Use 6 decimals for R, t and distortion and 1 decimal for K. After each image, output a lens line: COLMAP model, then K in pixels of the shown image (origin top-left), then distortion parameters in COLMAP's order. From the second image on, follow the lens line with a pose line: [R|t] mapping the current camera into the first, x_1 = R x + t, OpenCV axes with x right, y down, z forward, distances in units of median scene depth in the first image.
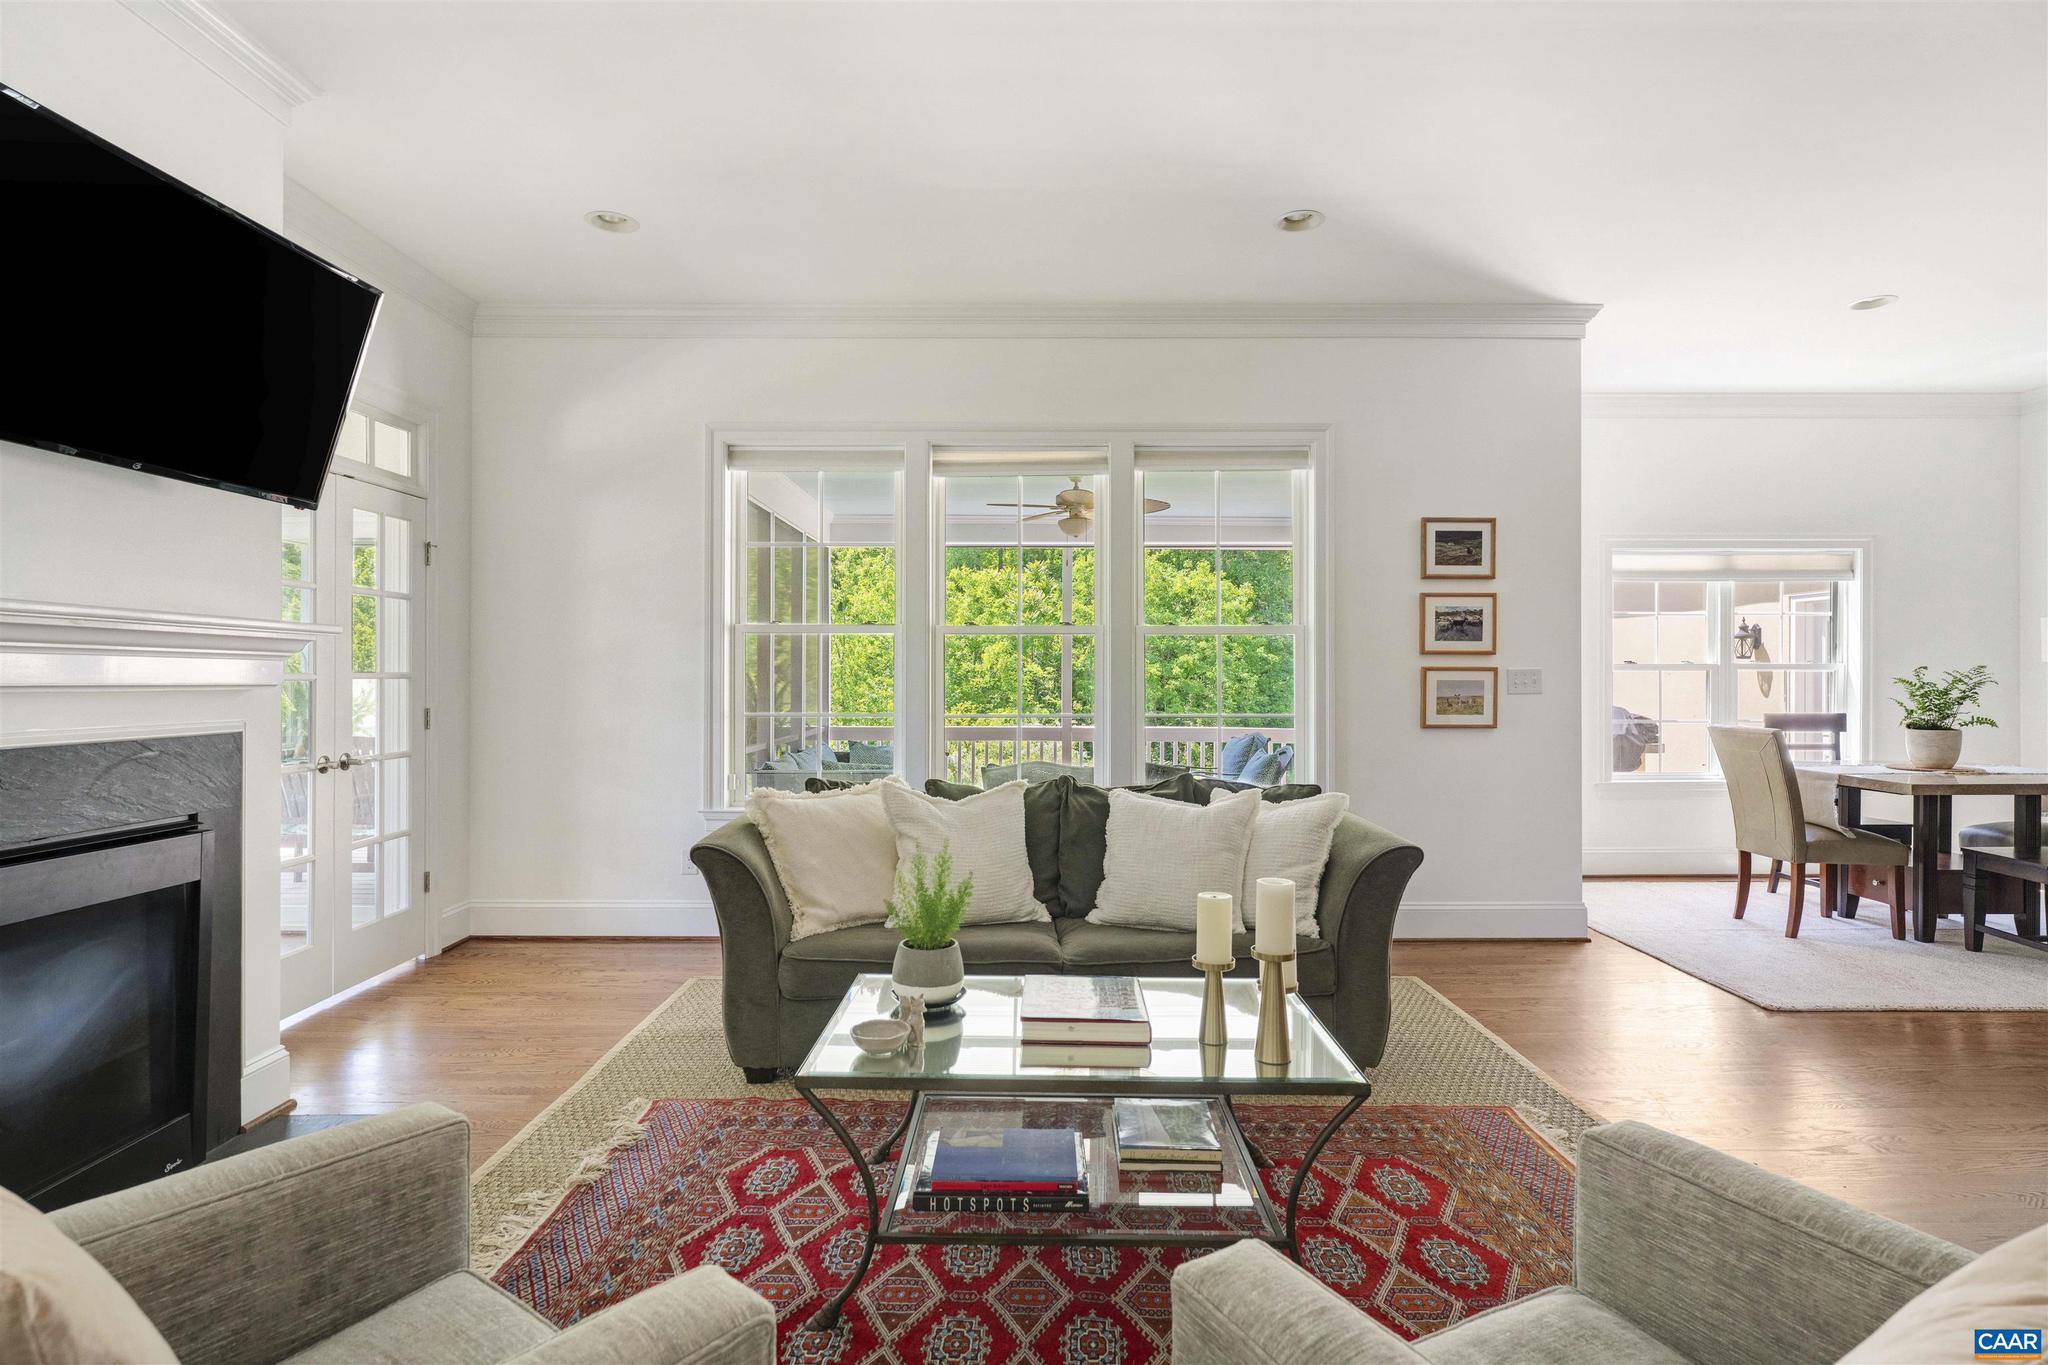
lens RADIAL K [[1043.5, 0, 1024.0], [0, 1043.5, 682.5], [0, 0, 1]] dist [-0.015344, -0.000116]
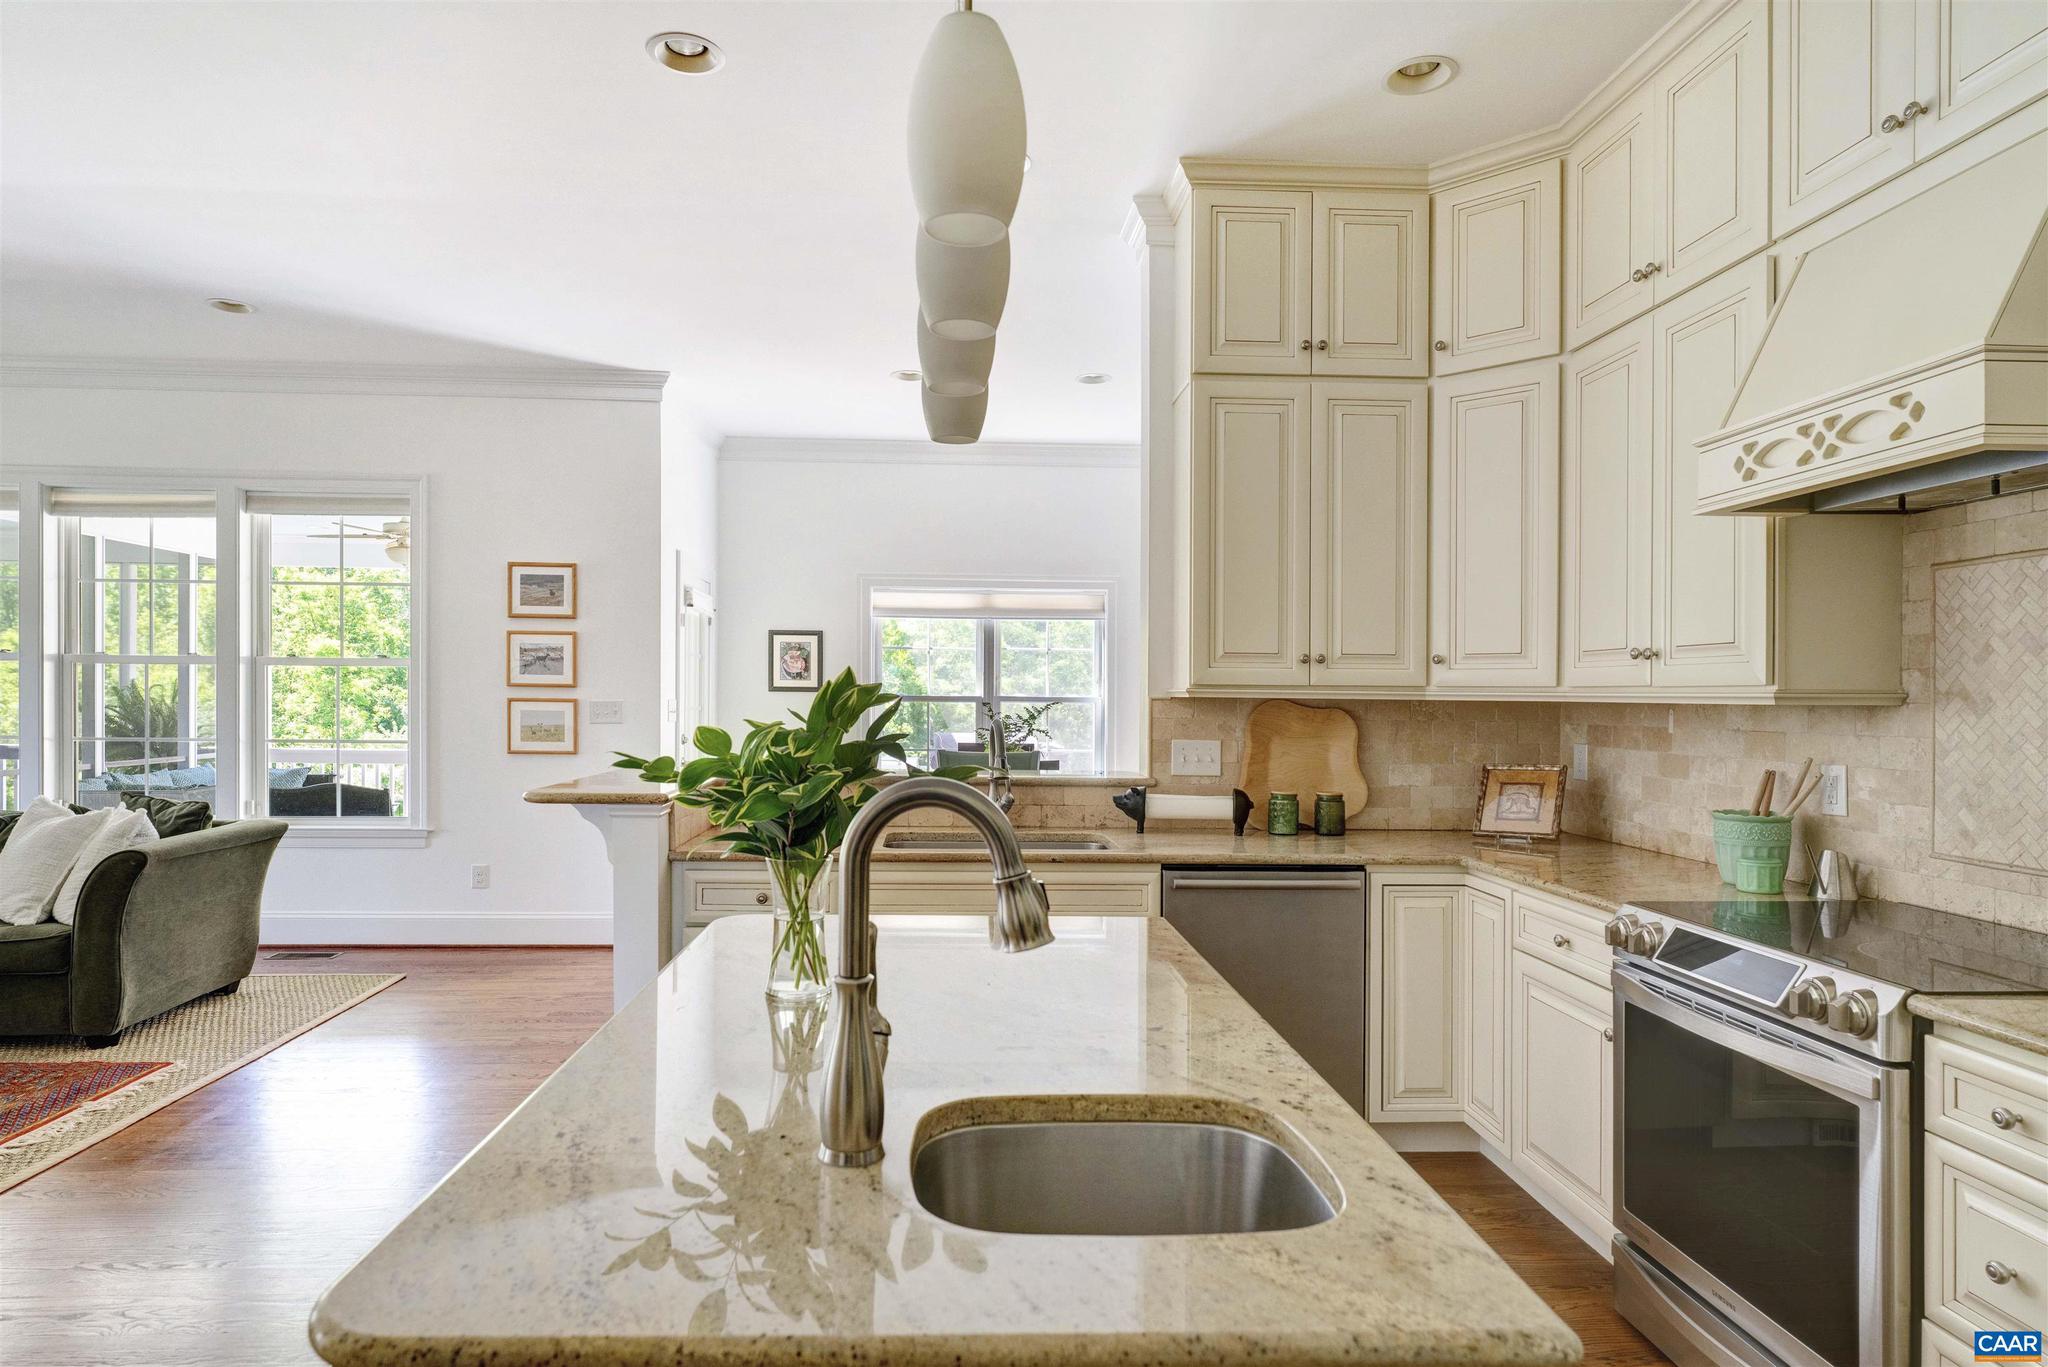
lens RADIAL K [[1188.2, 0, 999.0], [0, 1188.2, 701.5], [0, 0, 1]] dist [0.021269, -0.001565]
pose [[0.998998, 0.010164, 0.043579, 0.845881], [-0.010108, 0.999948, -0.001511, -0.014485], [-0.043592, 0.001069, 0.999049, -0.280511]]
